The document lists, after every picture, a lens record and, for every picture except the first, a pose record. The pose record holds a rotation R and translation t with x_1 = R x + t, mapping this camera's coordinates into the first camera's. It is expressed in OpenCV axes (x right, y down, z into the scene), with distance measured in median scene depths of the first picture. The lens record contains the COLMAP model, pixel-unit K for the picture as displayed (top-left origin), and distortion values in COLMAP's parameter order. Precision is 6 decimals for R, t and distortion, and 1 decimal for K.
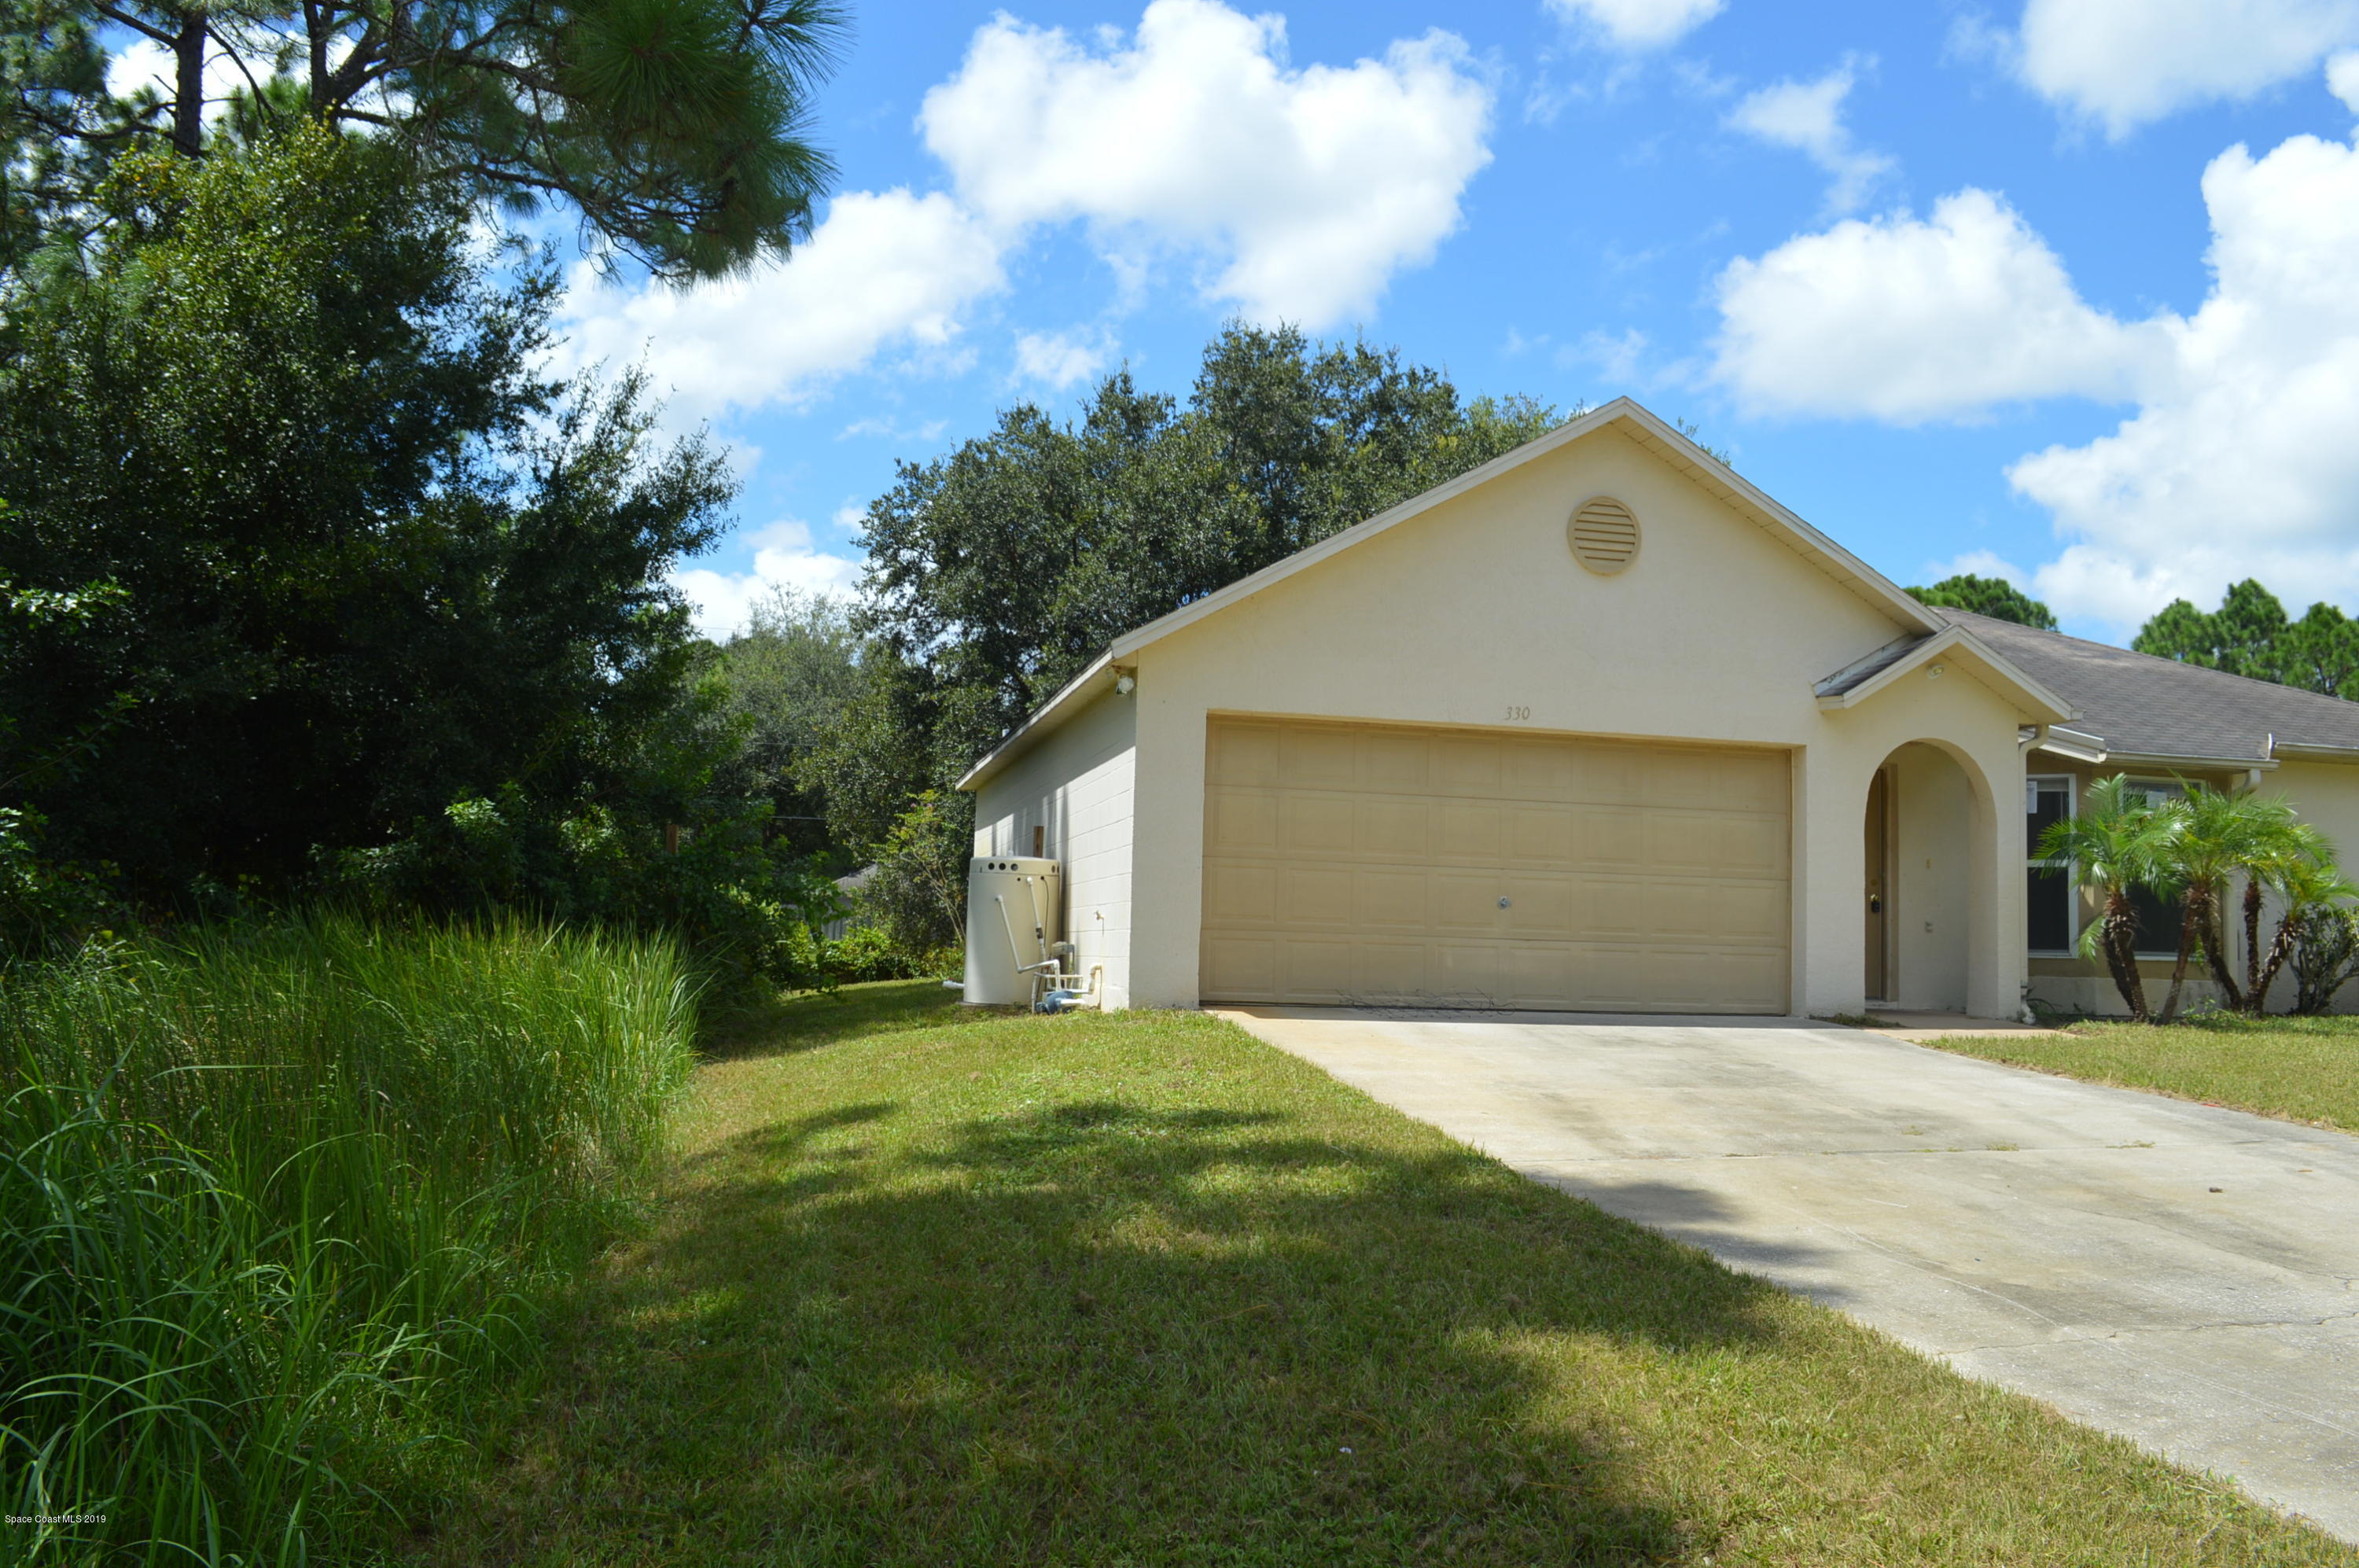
lens RADIAL K [[1888.6, 0, 1179.5], [0, 1888.6, 784.0], [0, 0, 1]] dist [-0.071333, -0.005768]
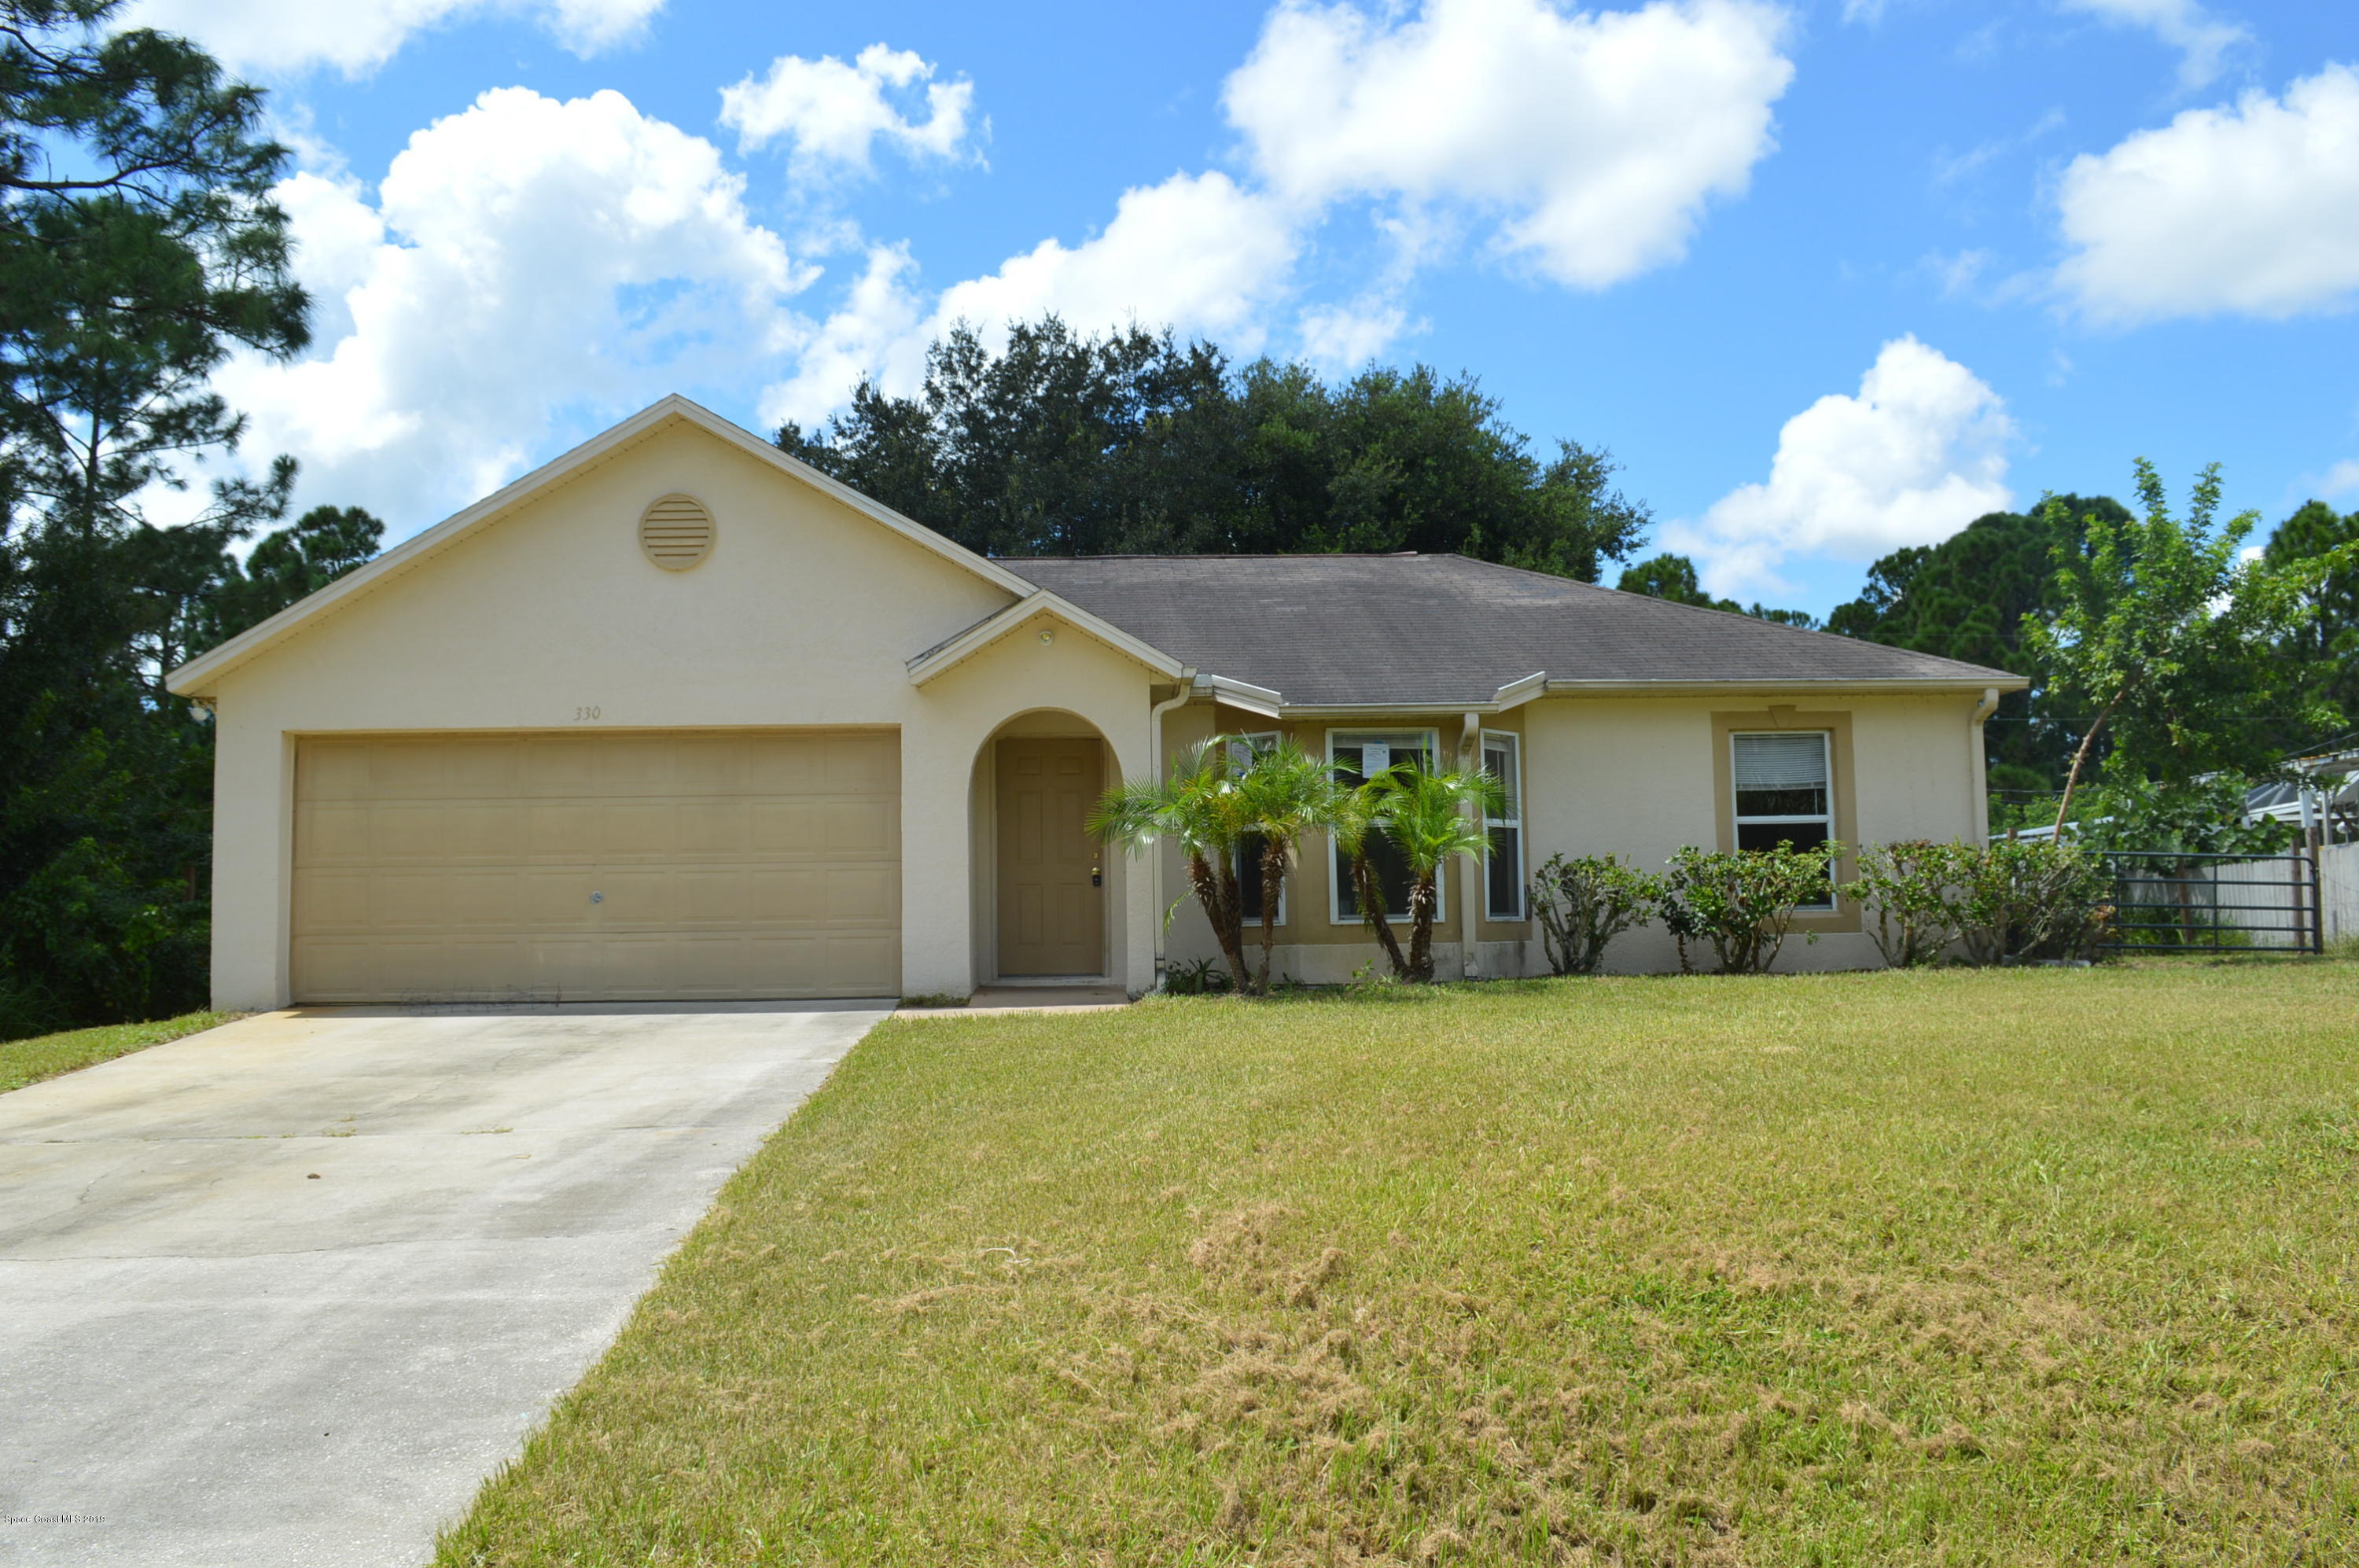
lens RADIAL K [[1958.9, 0, 1179.5], [0, 1958.9, 784.0], [0, 0, 1]] dist [0.003700, -0.148780]
pose [[0.978531, -0.060061, -0.197154, 0.677712], [0.060062, 0.998177, -0.005981, 0.025927], [0.197153, -0.005989, 0.980354, 0.014913]]
